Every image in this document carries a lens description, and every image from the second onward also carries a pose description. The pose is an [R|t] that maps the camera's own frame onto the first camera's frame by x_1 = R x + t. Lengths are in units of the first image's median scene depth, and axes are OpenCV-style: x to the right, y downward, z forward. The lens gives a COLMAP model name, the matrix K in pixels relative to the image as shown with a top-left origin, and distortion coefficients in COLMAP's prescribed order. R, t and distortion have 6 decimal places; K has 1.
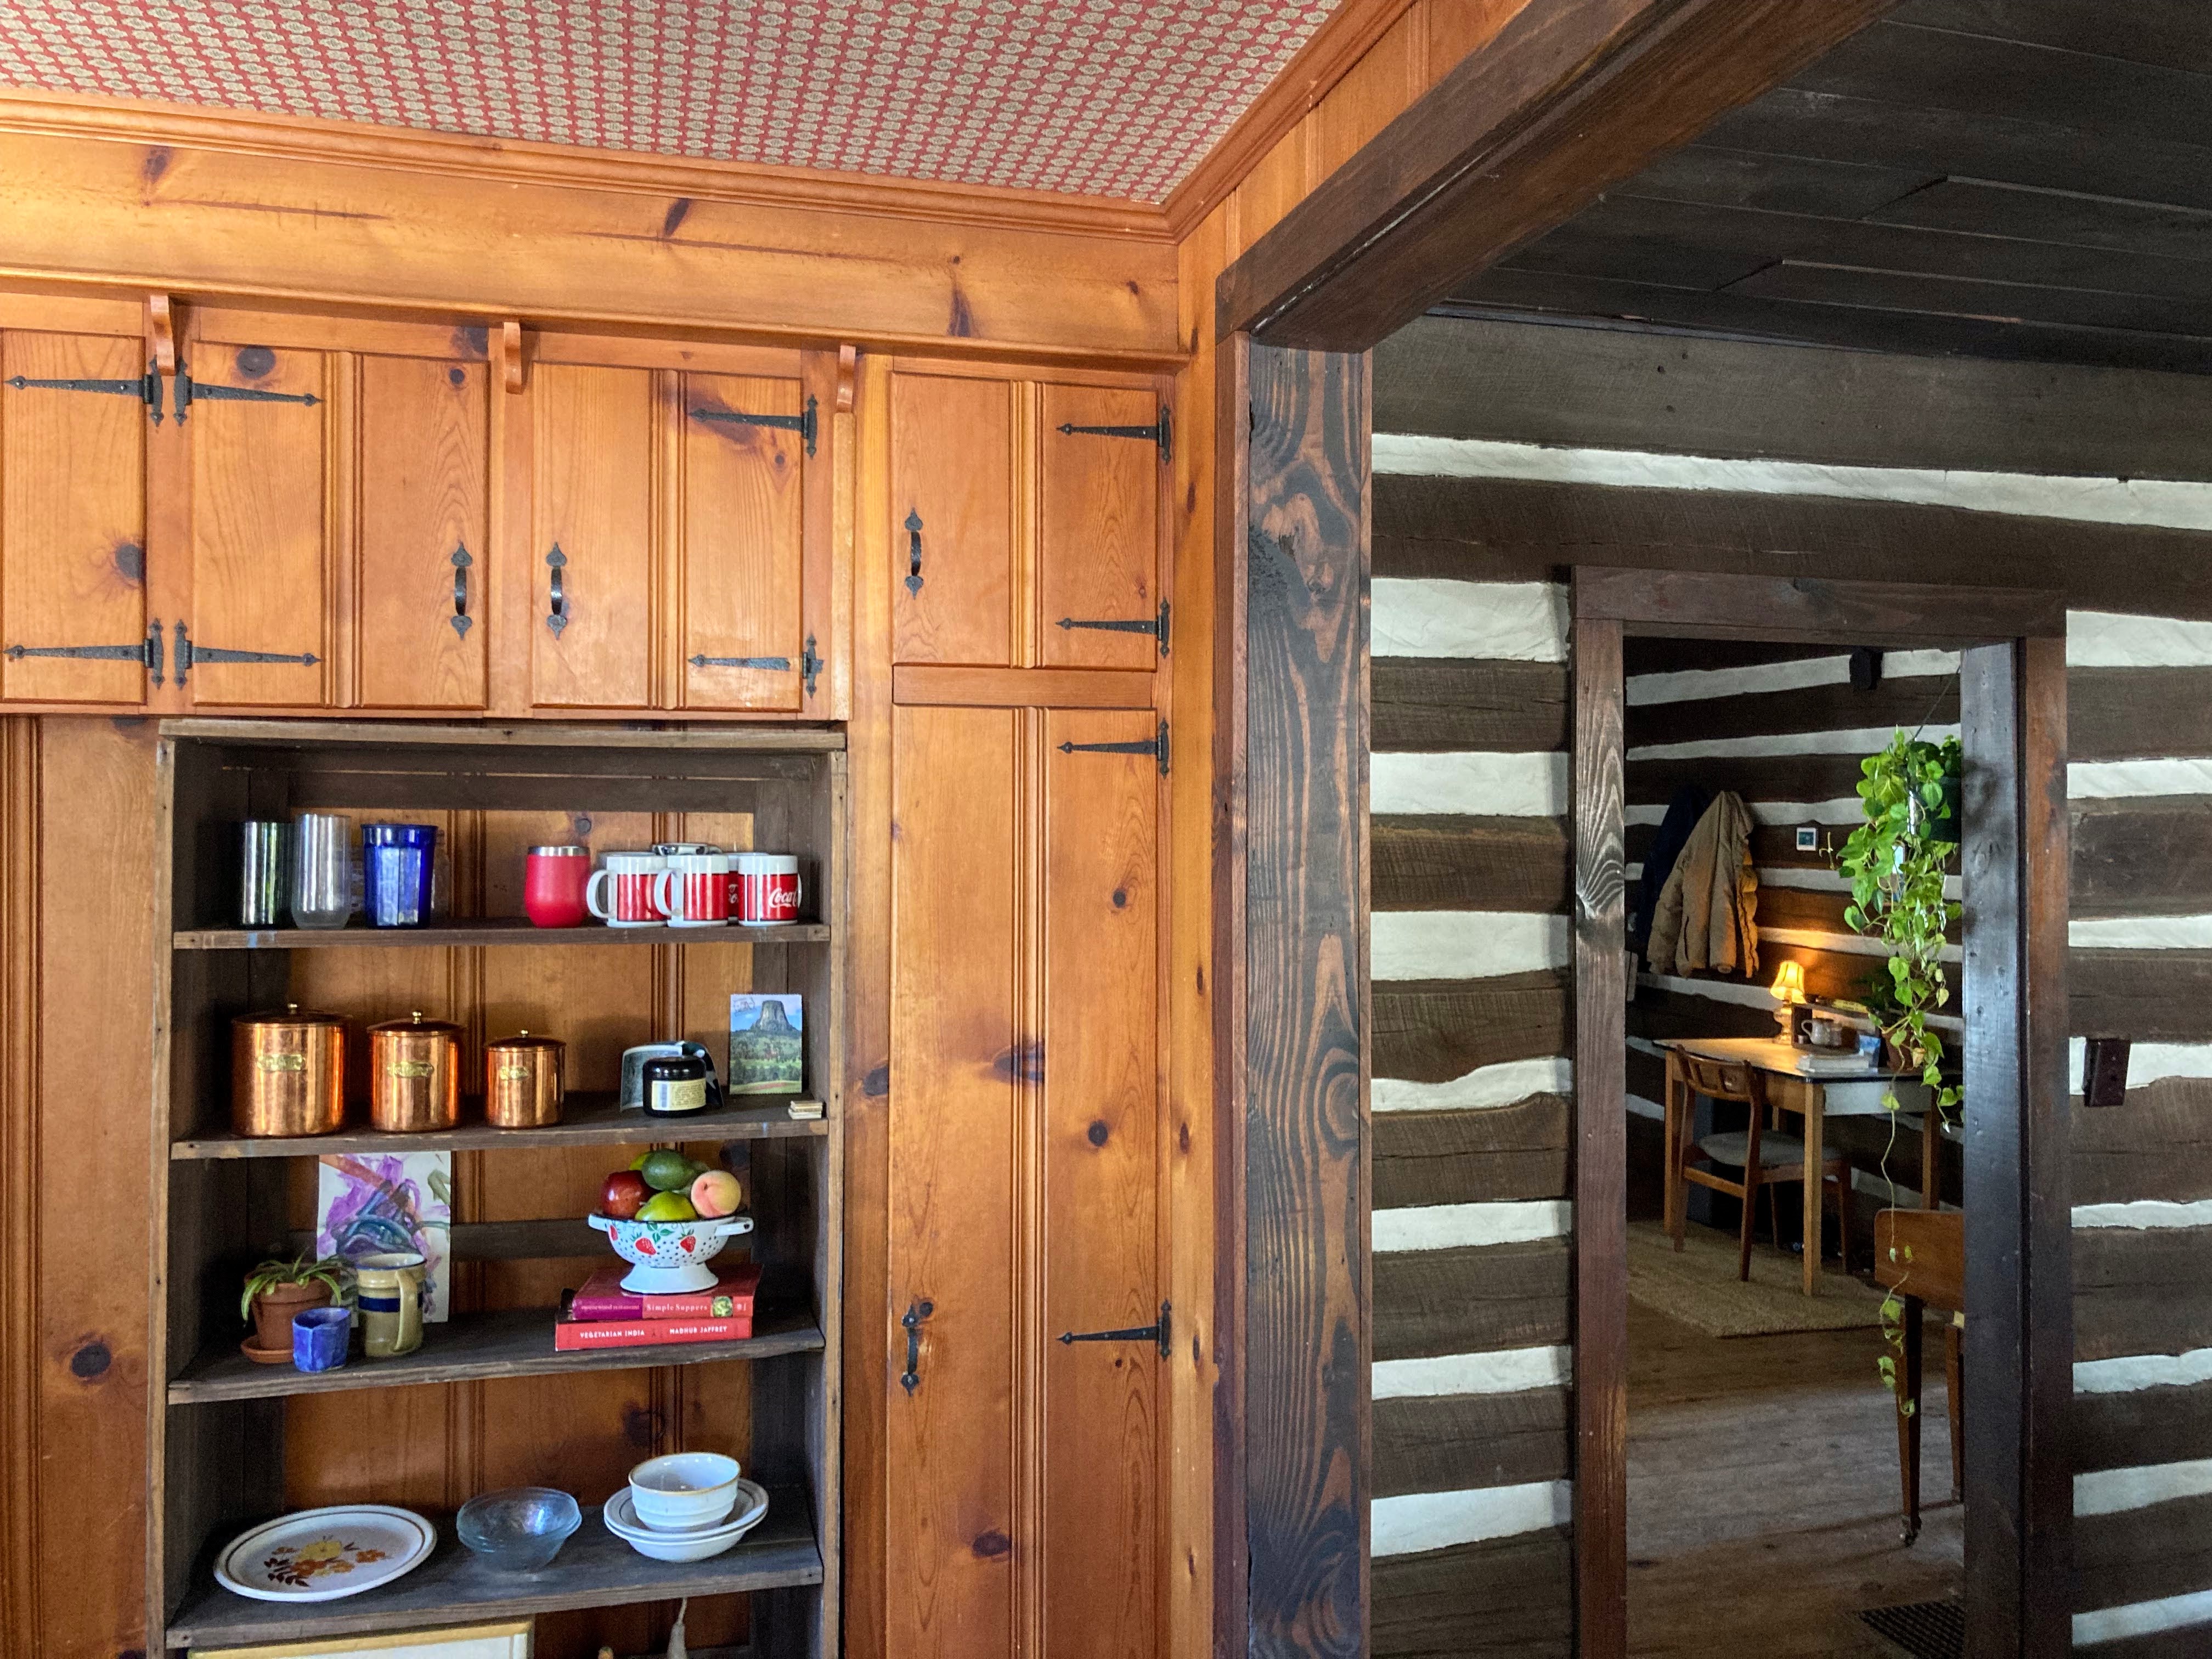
lens RADIAL K [[1793.3, 0, 1106.0], [0, 1793.3, 829.5], [0, 0, 1]] dist [-0.000025, -0.007158]
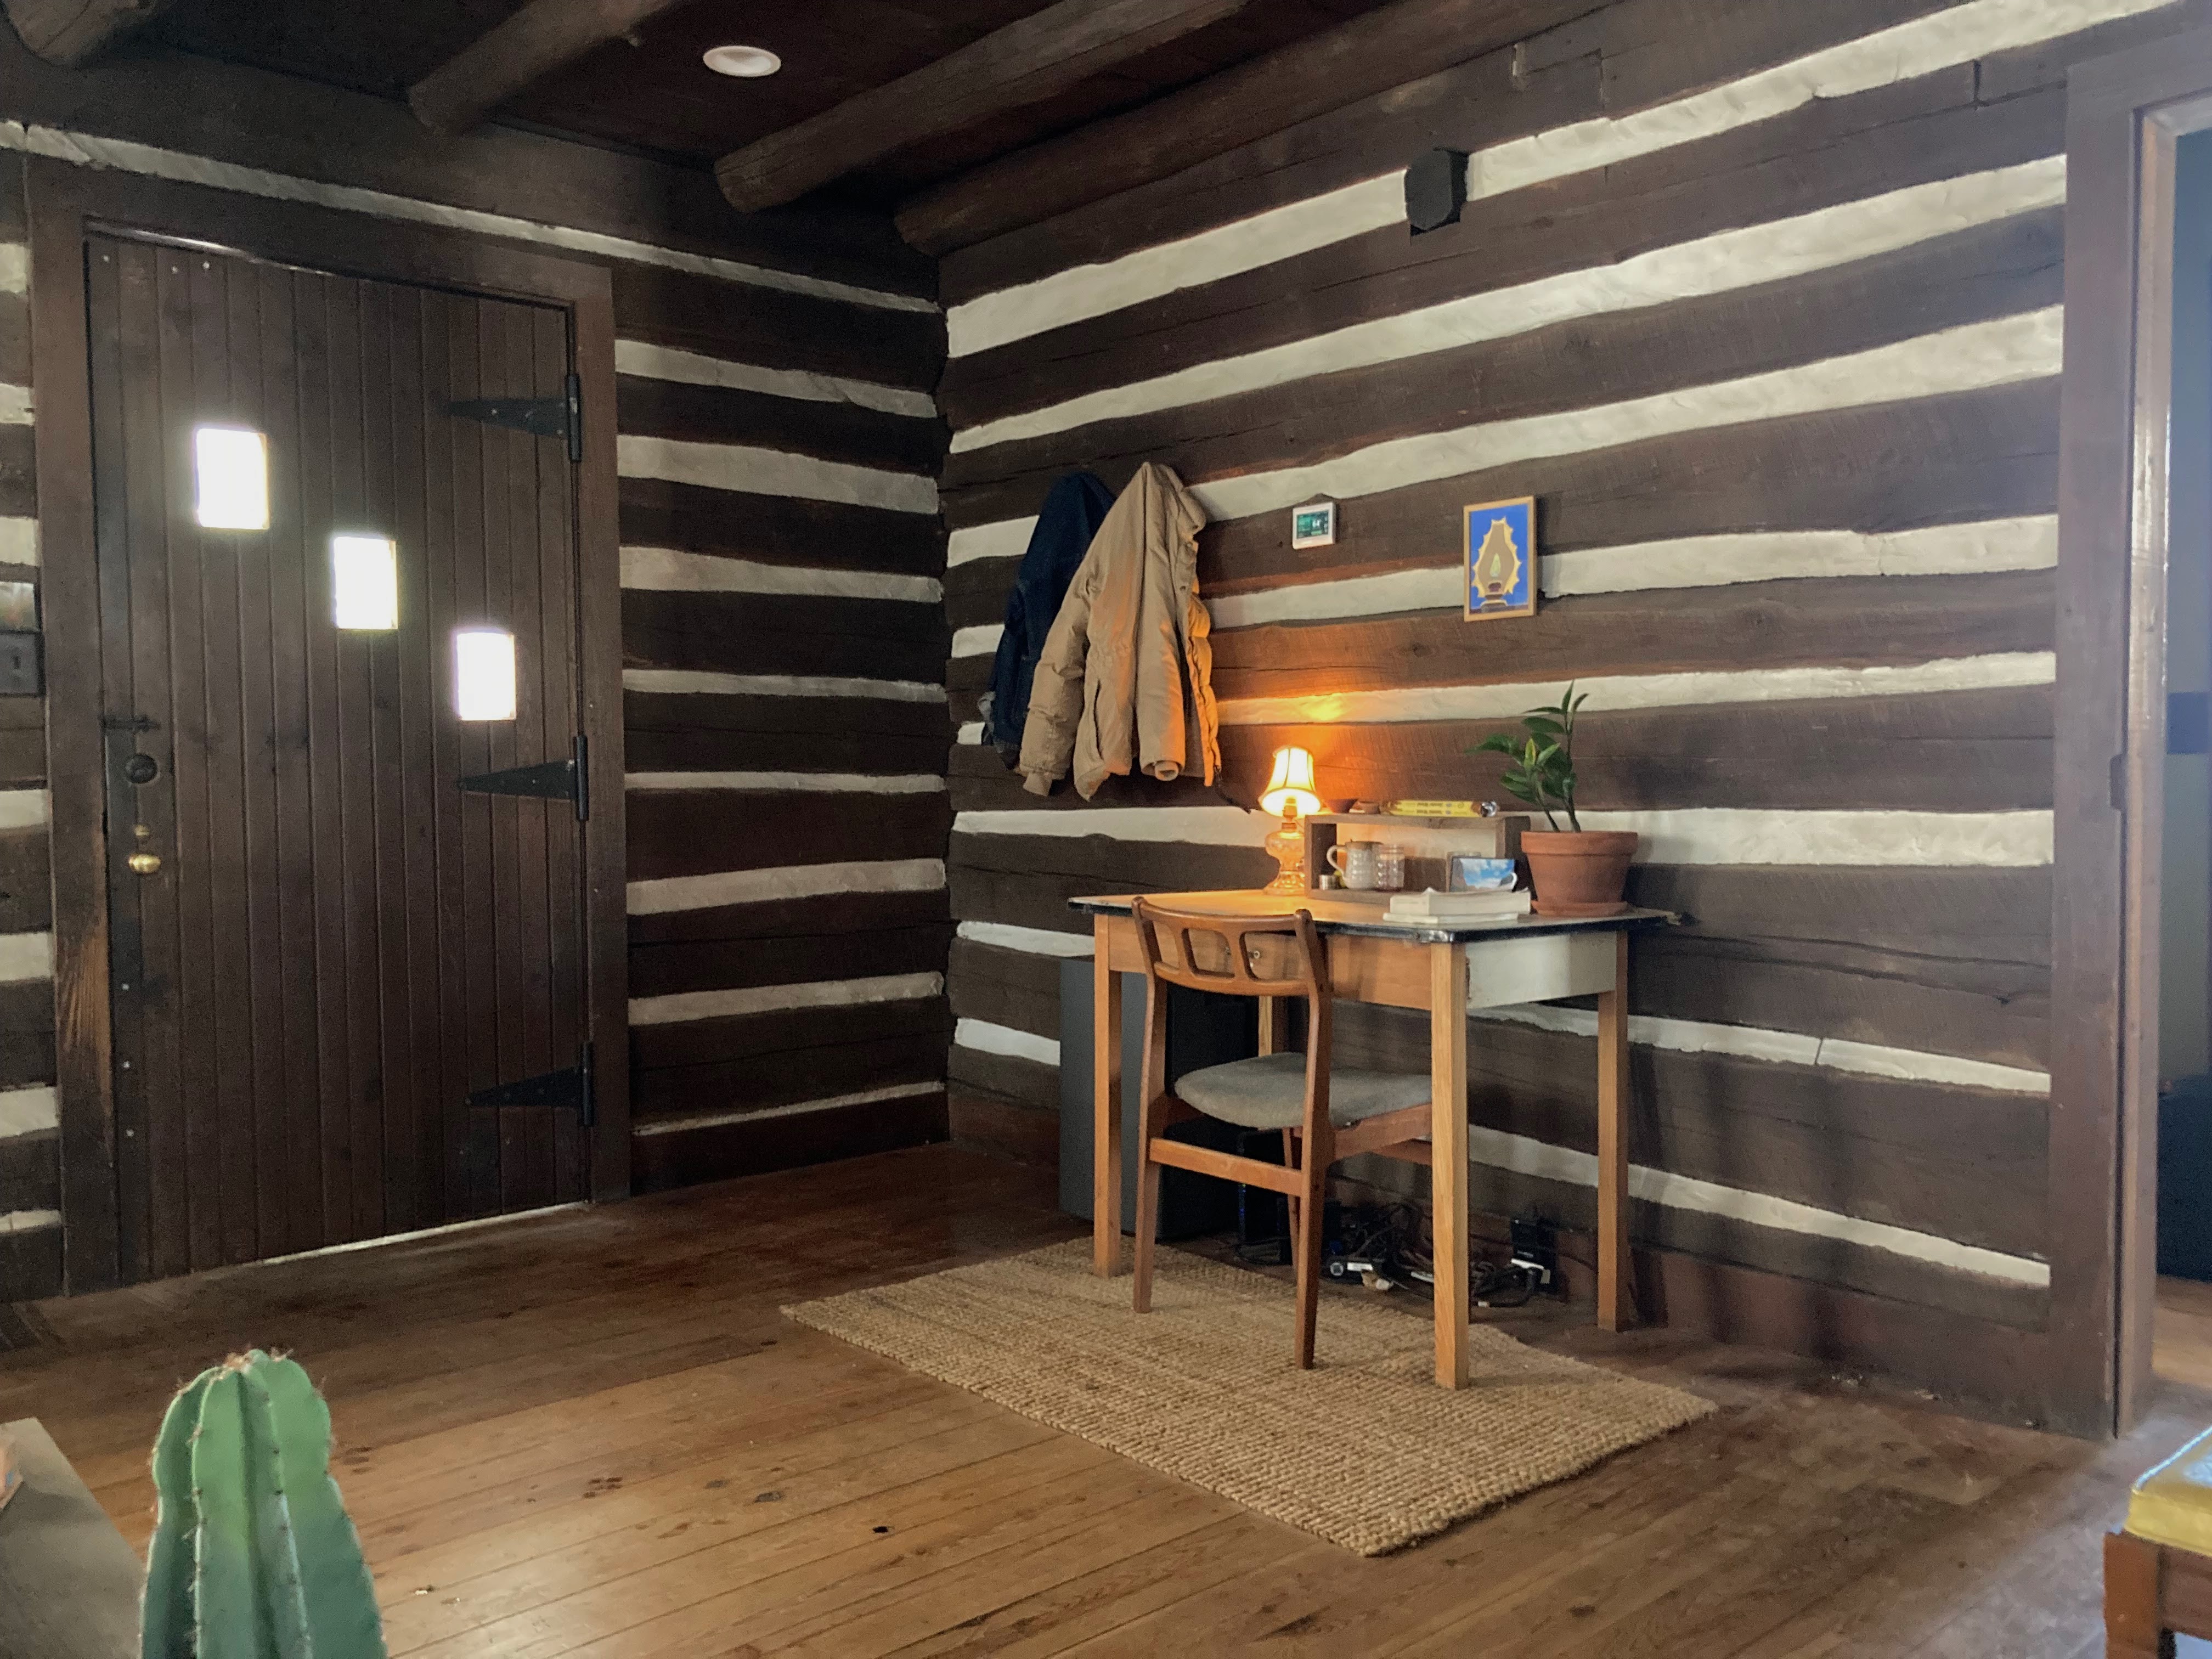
lens RADIAL K [[1793.3, 0, 1106.0], [0, 1793.3, 829.5], [0, 0, 1]] dist [-0.000025, -0.007158]
pose [[0.899510, -0.023869, 0.436248, 0.089400], [0.013144, 0.999533, 0.027587, 0.083494], [-0.436703, -0.019081, 0.899404, 0.530062]]
